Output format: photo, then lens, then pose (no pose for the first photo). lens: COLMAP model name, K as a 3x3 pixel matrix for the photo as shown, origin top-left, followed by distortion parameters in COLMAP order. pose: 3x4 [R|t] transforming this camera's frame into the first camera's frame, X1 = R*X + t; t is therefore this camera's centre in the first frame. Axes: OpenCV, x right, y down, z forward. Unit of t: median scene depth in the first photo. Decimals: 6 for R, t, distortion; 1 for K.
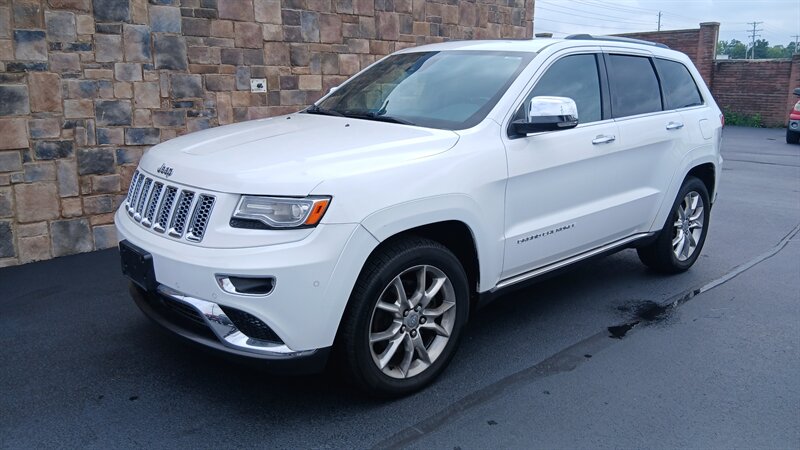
lens RADIAL K [[604.3, 0, 402.1], [0, 604.3, 230.5], [0, 0, 1]] dist [0.112370, -0.196545]
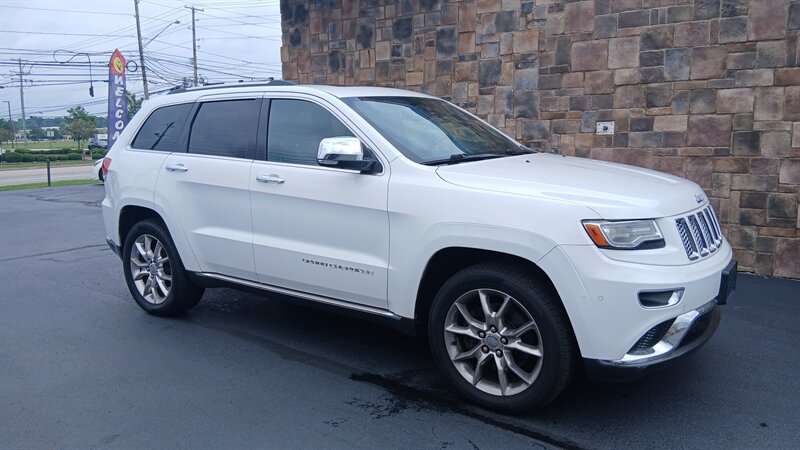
lens RADIAL K [[604.3, 0, 397.4], [0, 604.3, 228.2], [0, 0, 1]] dist [0.112370, -0.196545]
pose [[0.151971, 0.150469, -0.976864, 0.870110], [-0.223050, 0.968069, 0.114414, -0.126957], [0.962888, 0.200502, 0.180681, 0.569857]]
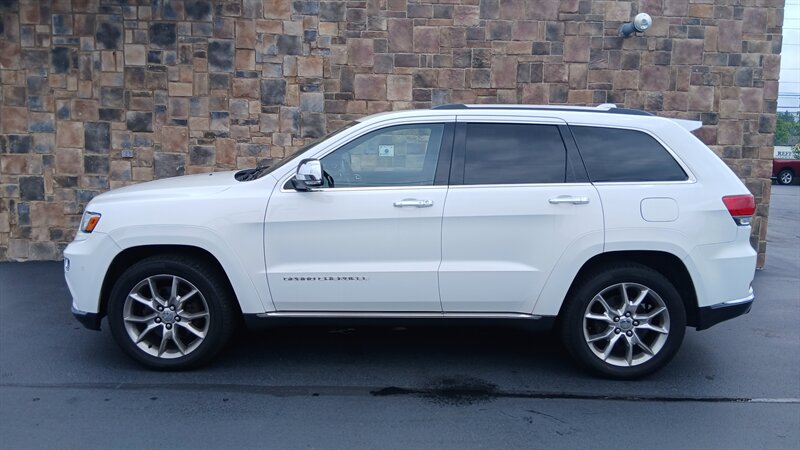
lens RADIAL K [[604.3, 0, 401.2], [0, 604.3, 229.5], [0, 0, 1]] dist [0.112370, -0.196545]
pose [[0.740570, 0.102378, -0.664135, 0.694361], [-0.174061, 0.983820, -0.042435, -0.039939], [0.649045, 0.147026, 0.746408, 0.155626]]
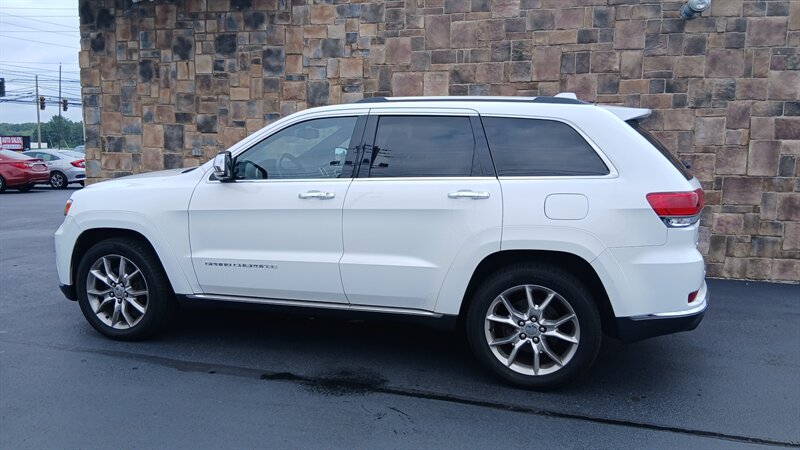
lens RADIAL K [[608.7, 0, 400.7], [0, 608.7, 227.5], [0, 0, 1]] dist [0.108292, -0.190961]
pose [[0.513291, 0.115610, -0.850392, 0.906523], [-0.211985, 0.977261, 0.004905, -0.089825], [0.831622, 0.177753, 0.526127, 0.399140]]
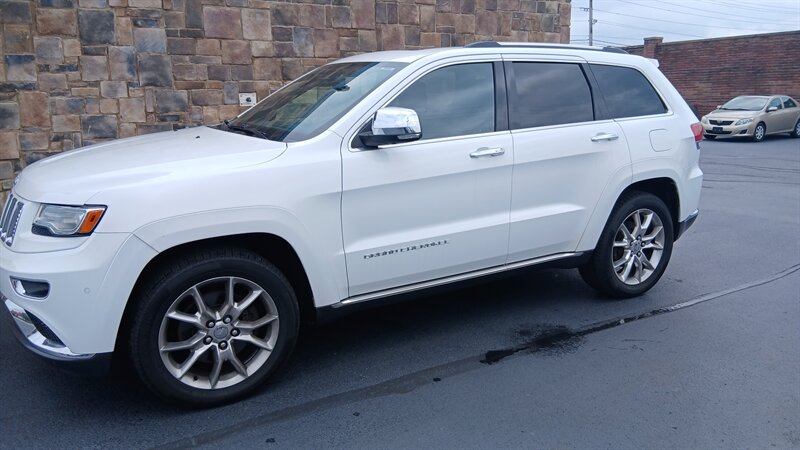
lens RADIAL K [[604.3, 0, 403.7], [0, 604.3, 230.5], [0, 0, 1]] dist [0.112370, -0.196545]
pose [[0.979706, 0.025922, -0.198757, 0.272703], [-0.029426, 0.999459, -0.014696, -0.006790], [0.198269, 0.020247, 0.979939, 0.038117]]
